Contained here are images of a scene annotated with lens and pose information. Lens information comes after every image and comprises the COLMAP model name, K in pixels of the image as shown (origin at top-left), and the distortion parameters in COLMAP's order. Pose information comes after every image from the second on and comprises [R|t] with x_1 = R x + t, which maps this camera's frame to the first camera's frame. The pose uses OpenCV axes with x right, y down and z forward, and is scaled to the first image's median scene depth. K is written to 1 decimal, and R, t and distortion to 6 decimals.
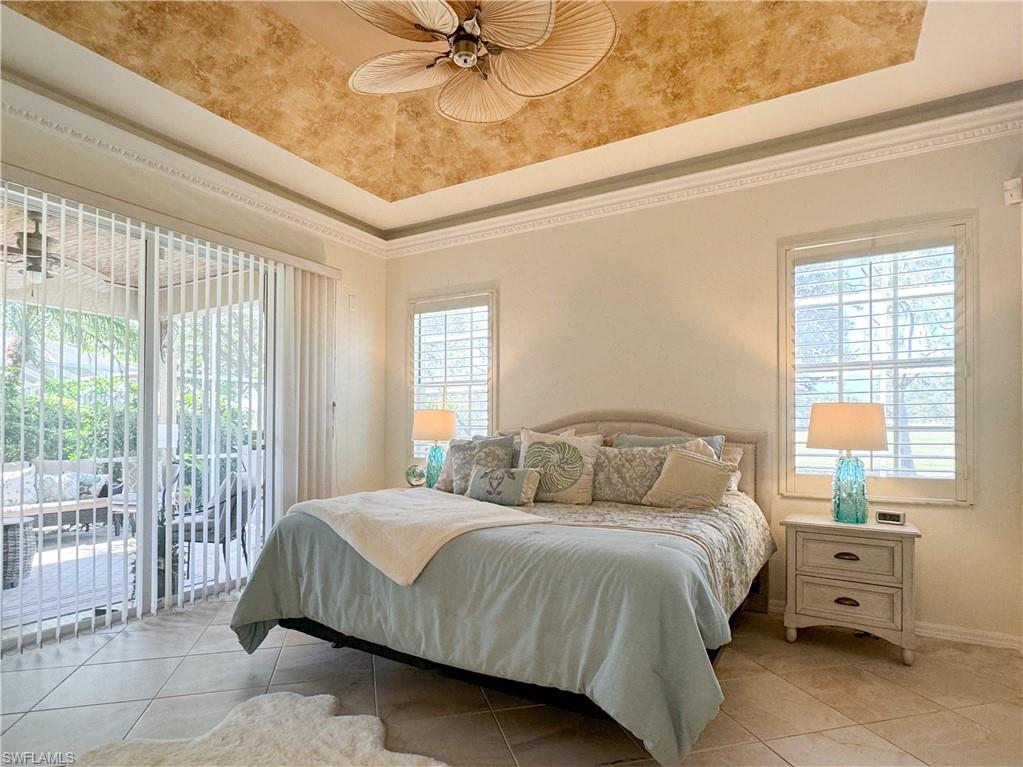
lens RADIAL K [[532.0, 0, 511.1], [0, 532.0, 416.8], [0, 0, 1]] dist [0.054105, -0.035594]
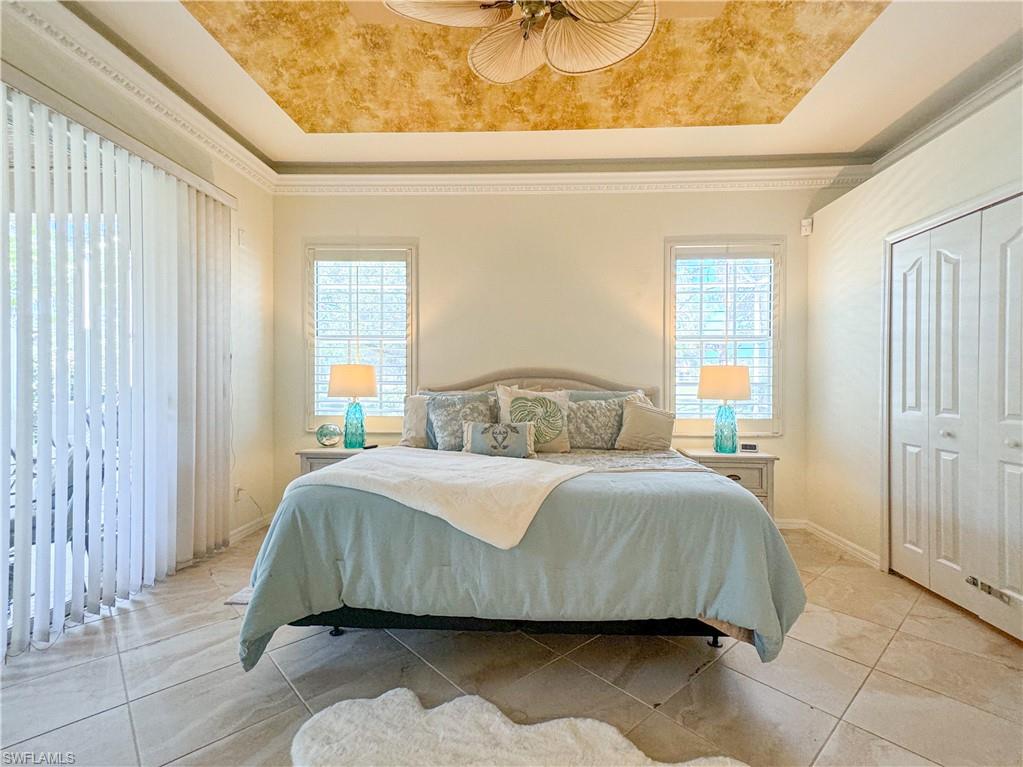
lens RADIAL K [[472.3, 0, 515.3], [0, 472.3, 382.1], [0, 0, 1]] dist [0.025653, 0.000506]
pose [[0.887988, 0.003240, 0.459854, -0.391092], [-0.007780, 0.999938, 0.007979, 0.010821], [-0.459800, -0.010662, 0.887958, 0.175506]]
